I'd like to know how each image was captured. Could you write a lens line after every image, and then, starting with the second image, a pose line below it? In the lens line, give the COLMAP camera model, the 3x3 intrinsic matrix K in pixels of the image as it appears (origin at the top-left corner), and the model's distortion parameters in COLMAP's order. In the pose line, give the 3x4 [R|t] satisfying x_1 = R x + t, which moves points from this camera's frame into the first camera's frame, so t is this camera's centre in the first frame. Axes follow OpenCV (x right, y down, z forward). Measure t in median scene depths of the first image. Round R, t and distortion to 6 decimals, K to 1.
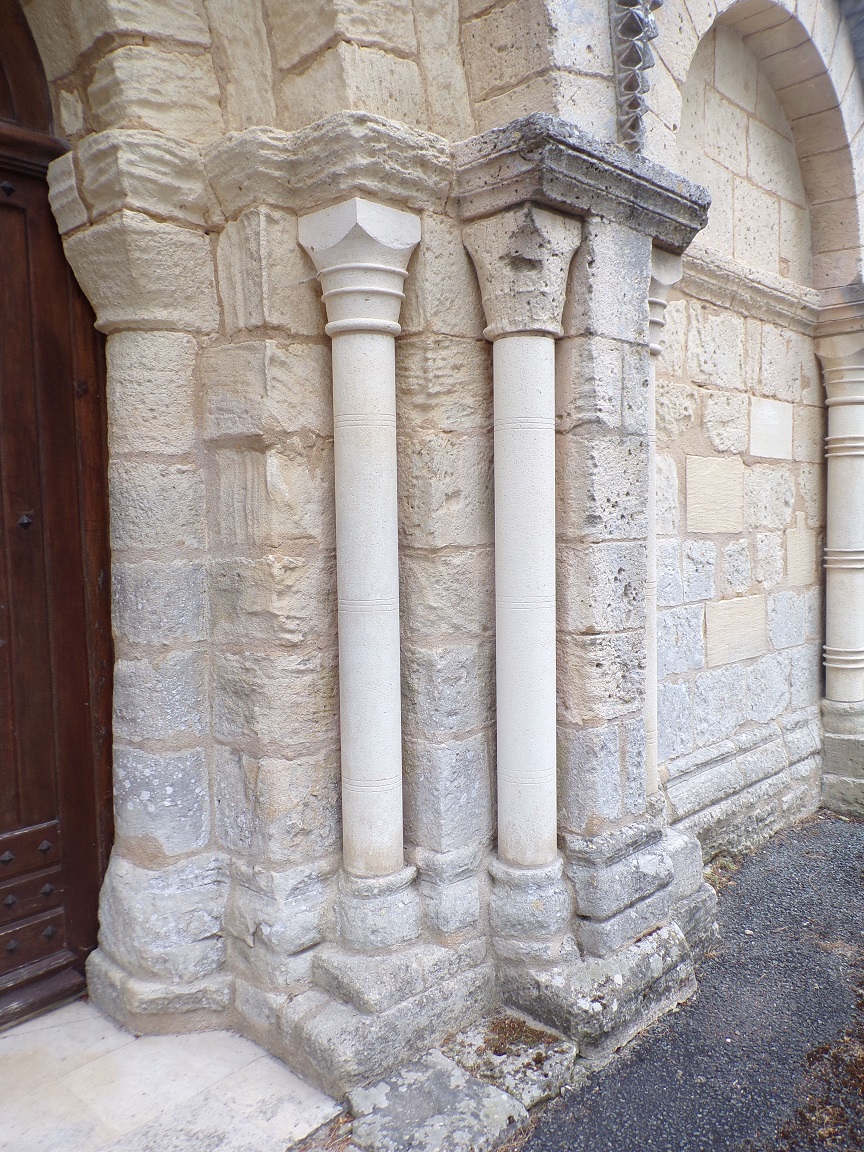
lens RADIAL K [[931.8, 0, 440.9], [0, 931.8, 580.3], [0, 0, 1]] dist [0.011913, 0.027127]
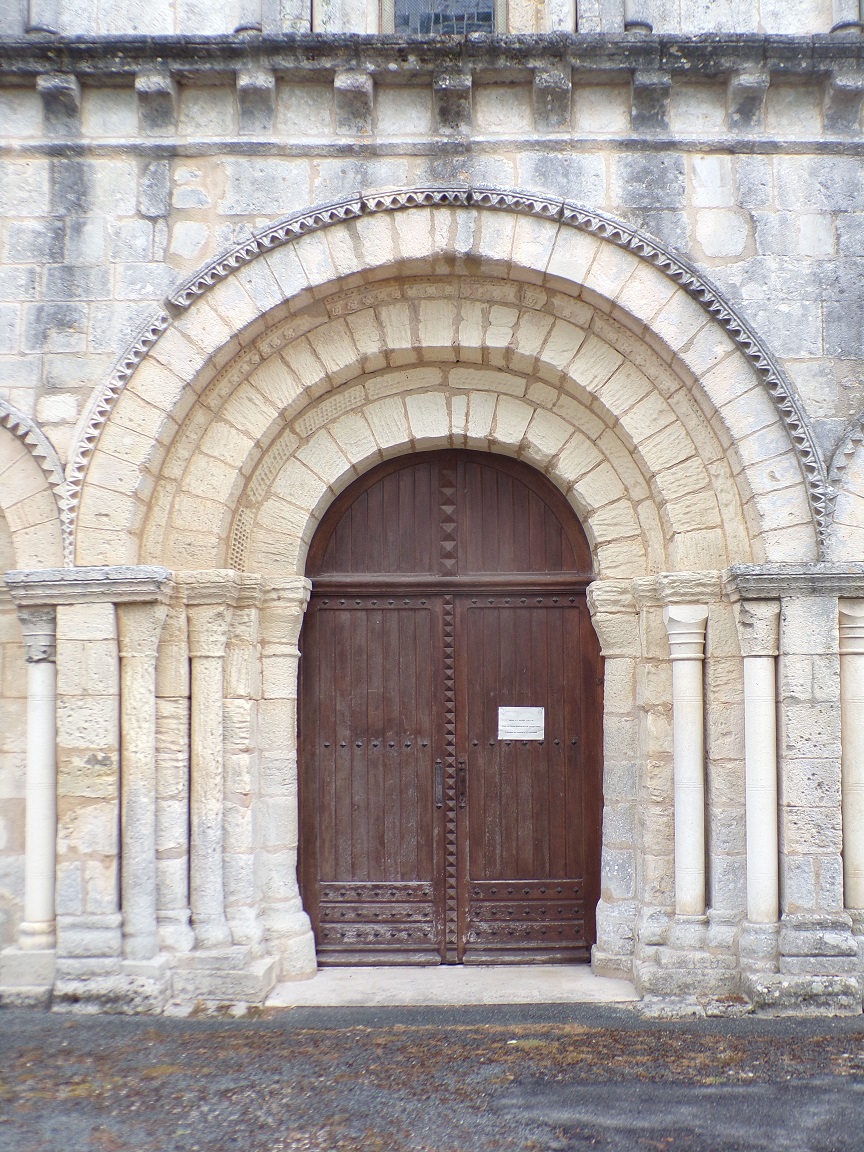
lens RADIAL K [[1266.8, 0, 458.8], [0, 1266.8, 593.6], [0, 0, 1]] dist [-0.077182, 0.000000]
pose [[0.686122, -0.059903, -0.725016, 1.605478], [-0.058948, 0.988749, -0.137480, 0.020012], [0.725094, 0.137066, 0.674871, -1.316815]]
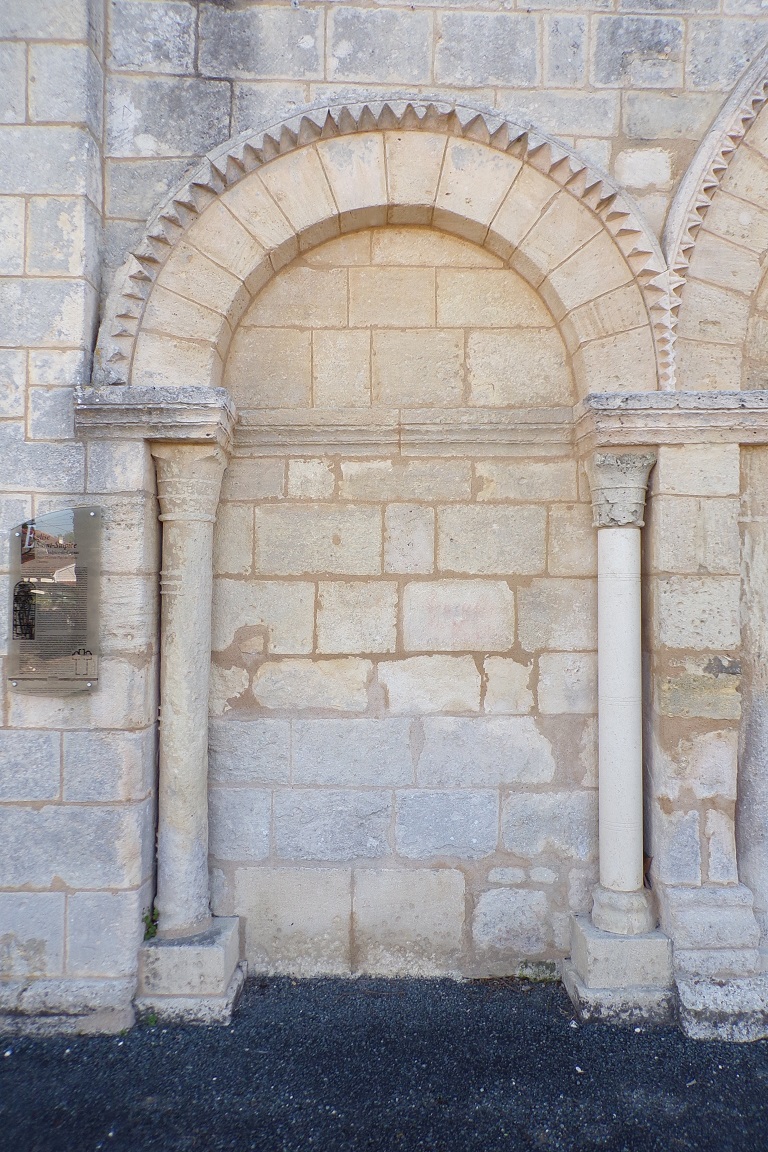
lens RADIAL K [[758.1, 0, 383.0], [0, 758.1, 579.3], [0, 0, 1]] dist [-0.001301, 0.002901]
pose [[0.693062, 0.005613, -0.720857, -0.357117], [-0.081583, 0.994156, -0.070696, 0.039241], [0.716247, 0.107806, 0.689469, -1.184951]]
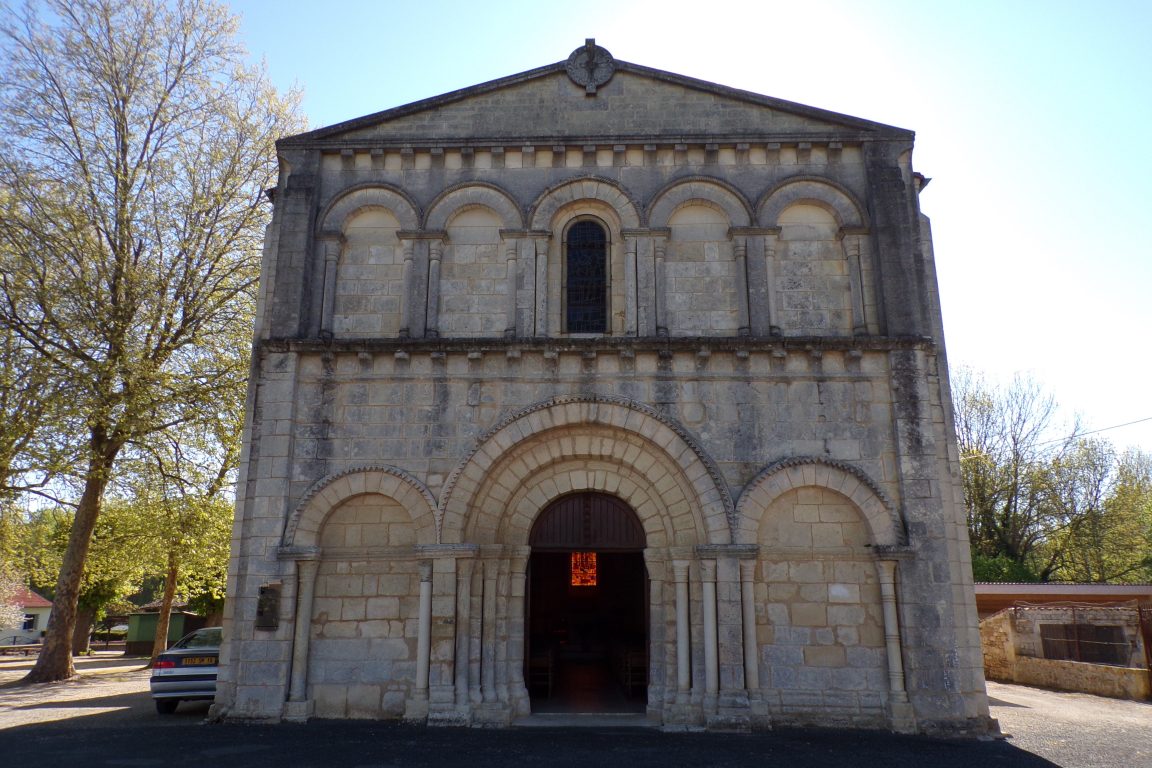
lens RADIAL K [[814.5, 0, 574.8], [0, 814.5, 367.0], [0, 0, 1]] dist [0.002130, -0.002592]
pose [[0.659020, -0.181920, -0.729793, 3.012997], [-0.071957, 0.950606, -0.301943, 0.019535], [0.748675, 0.251501, 0.613378, -2.531033]]
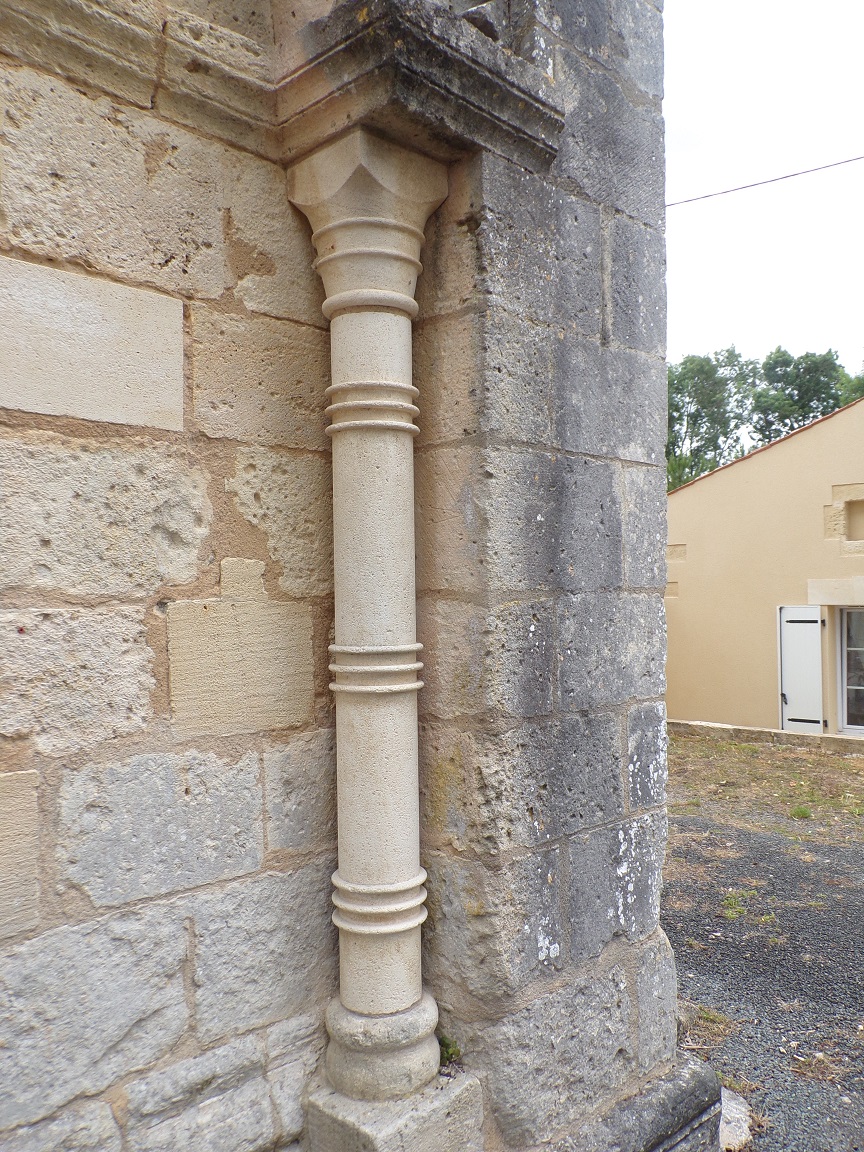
lens RADIAL K [[931.8, 0, 440.2], [0, 931.8, 592.6], [0, 0, 1]] dist [0.011913, 0.027127]
pose [[0.998134, 0.005694, -0.060793, 0.829212], [-0.010260, 0.997127, -0.075056, -0.044962], [0.060191, 0.075540, 0.995324, 0.966977]]
